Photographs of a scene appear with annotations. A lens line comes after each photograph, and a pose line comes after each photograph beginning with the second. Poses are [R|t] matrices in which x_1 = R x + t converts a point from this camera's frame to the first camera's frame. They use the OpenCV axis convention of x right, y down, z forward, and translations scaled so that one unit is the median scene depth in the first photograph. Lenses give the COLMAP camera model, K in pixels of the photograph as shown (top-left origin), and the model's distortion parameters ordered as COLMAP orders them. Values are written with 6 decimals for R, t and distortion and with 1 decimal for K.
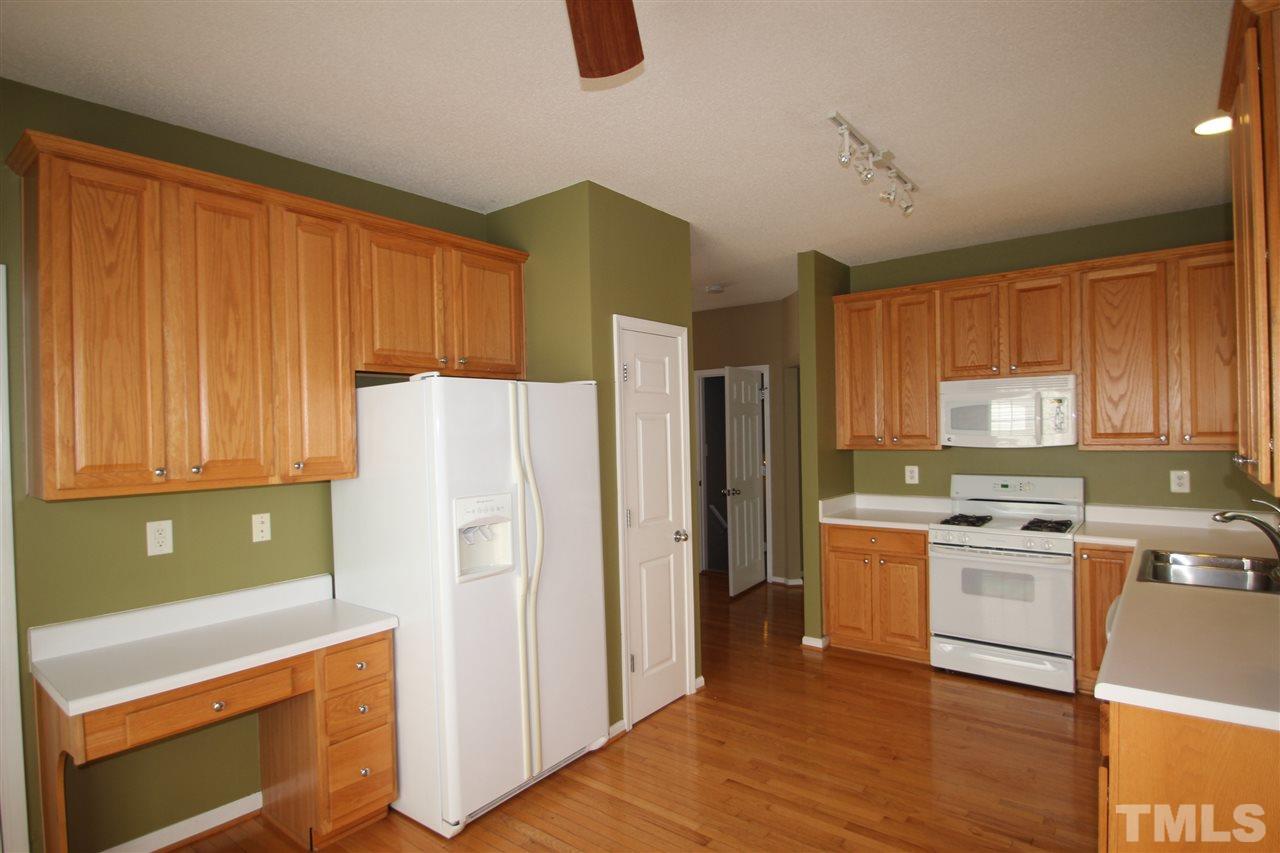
lens RADIAL K [[688.8, 0, 646.1], [0, 688.8, 428.0], [0, 0, 1]] dist [0.000647, 0.000086]
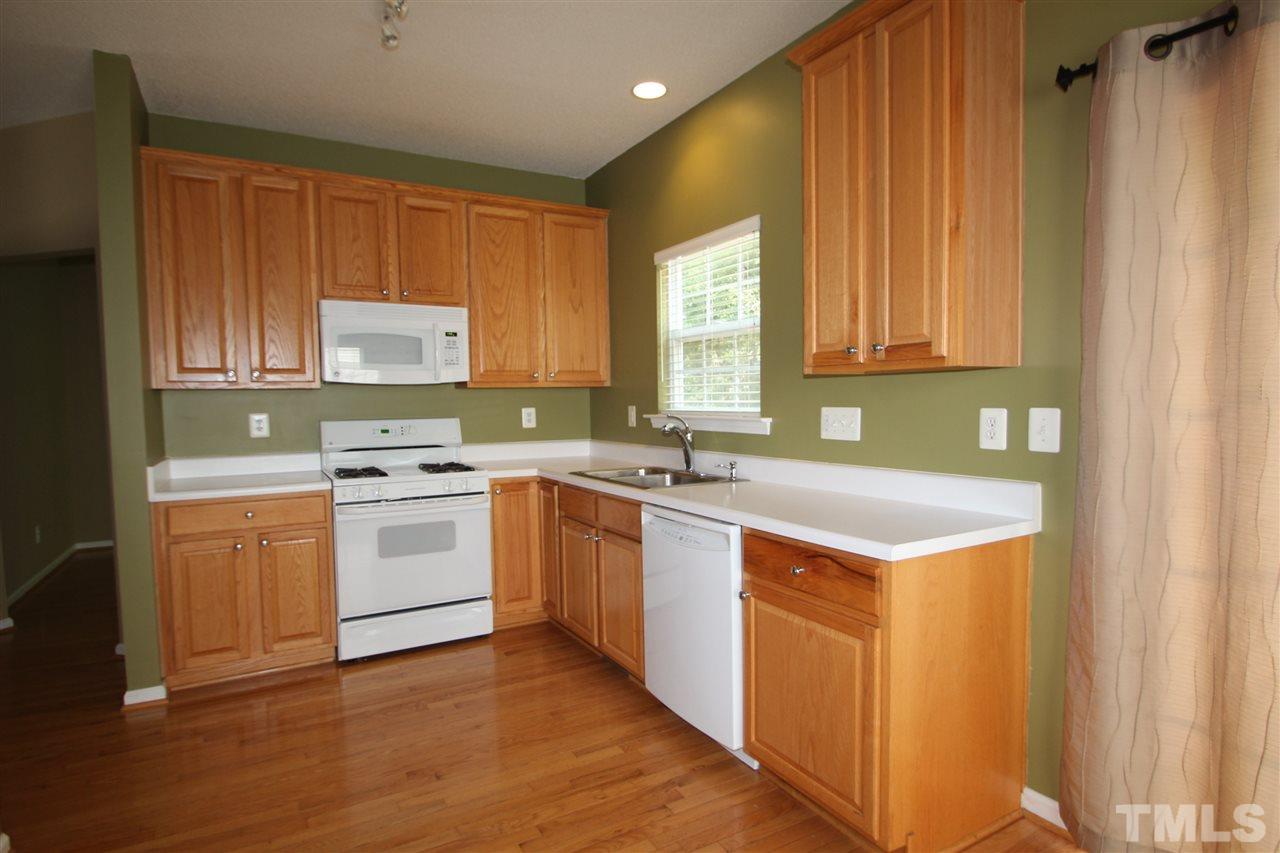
lens RADIAL K [[688.8, 0, 644.8], [0, 688.8, 434.6], [0, 0, 1]] dist [0.000647, 0.000086]
pose [[0.374486, -0.032030, 0.926679, -0.169575], [0.009368, 0.999483, 0.030761, 0.067035], [-0.927185, -0.002838, 0.374593, 0.382810]]
